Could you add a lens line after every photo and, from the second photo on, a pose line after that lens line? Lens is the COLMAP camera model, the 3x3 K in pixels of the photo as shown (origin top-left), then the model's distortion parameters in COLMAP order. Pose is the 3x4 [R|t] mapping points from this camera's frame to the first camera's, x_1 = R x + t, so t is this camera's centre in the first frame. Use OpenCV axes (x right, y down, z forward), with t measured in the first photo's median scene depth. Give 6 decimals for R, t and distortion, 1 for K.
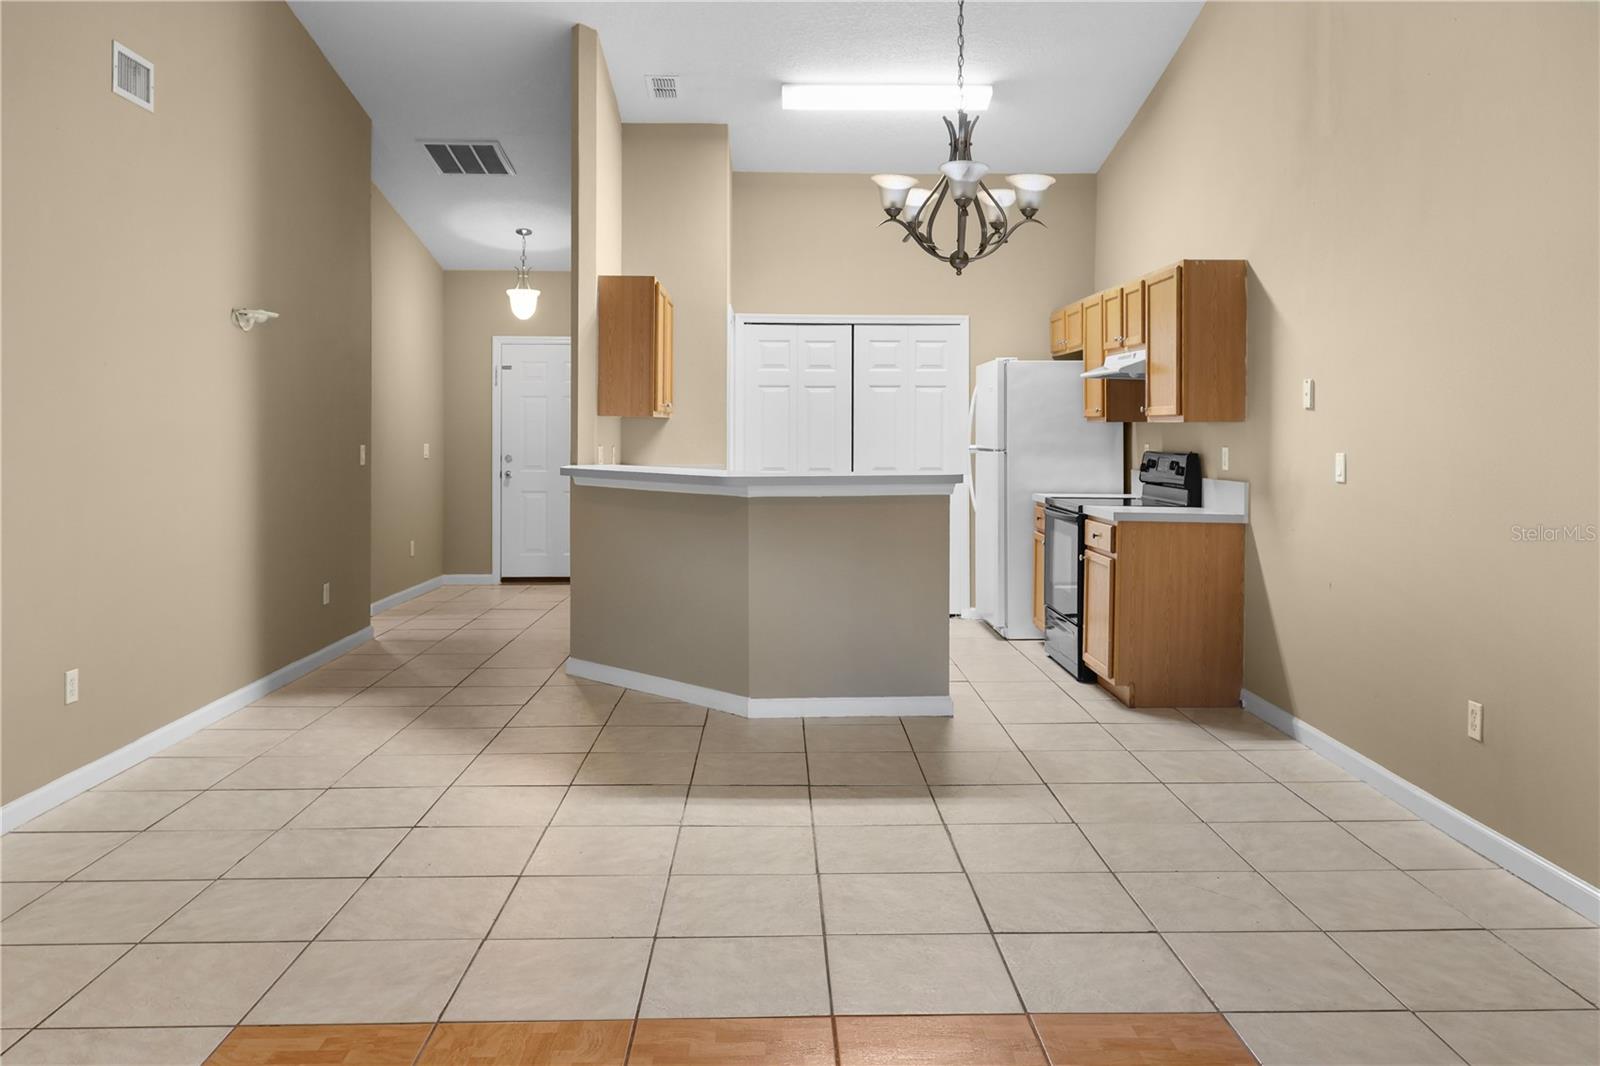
lens RADIAL K [[1213.6, 0, 799.4], [0, 1213.6, 424.6], [0, 0, 1]] dist [-0.008067, -0.001731]
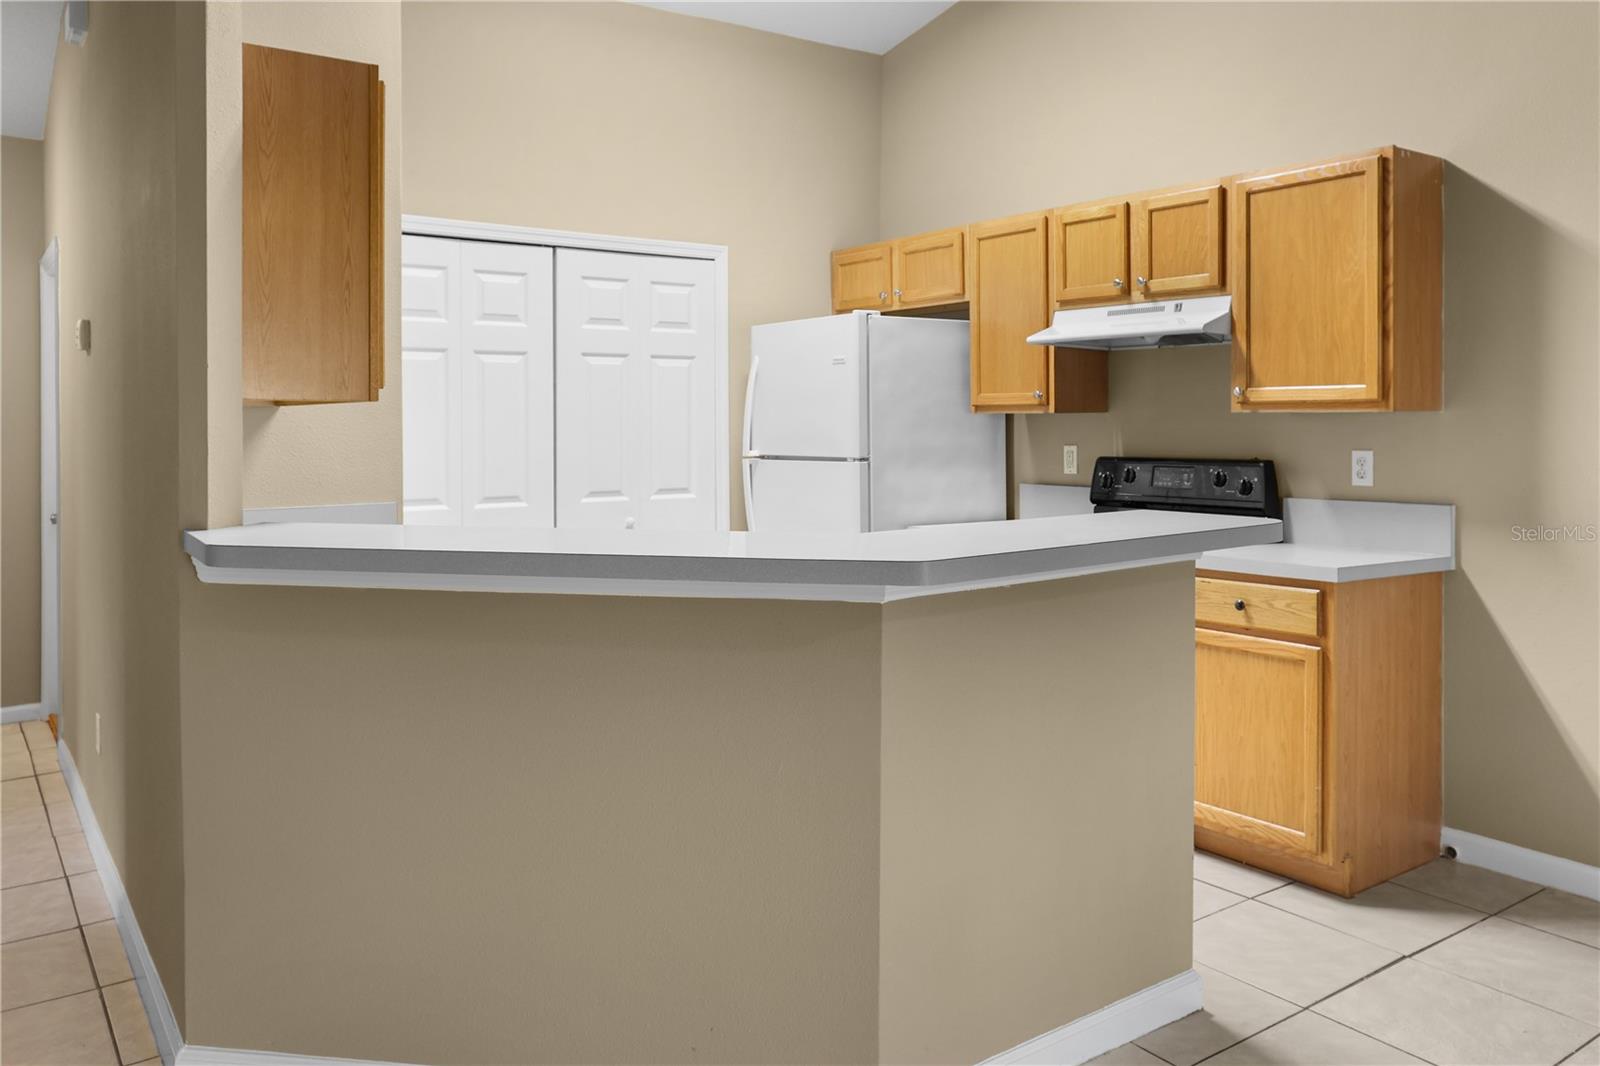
lens RADIAL K [[1213.6, 0, 799.4], [0, 1213.6, 424.6], [0, 0, 1]] dist [-0.008067, -0.001731]
pose [[0.825377, -0.006311, 0.564546, -0.223396], [0.004039, 0.999978, 0.005273, -0.000048], [-0.564567, -0.002071, 0.825385, 0.540909]]
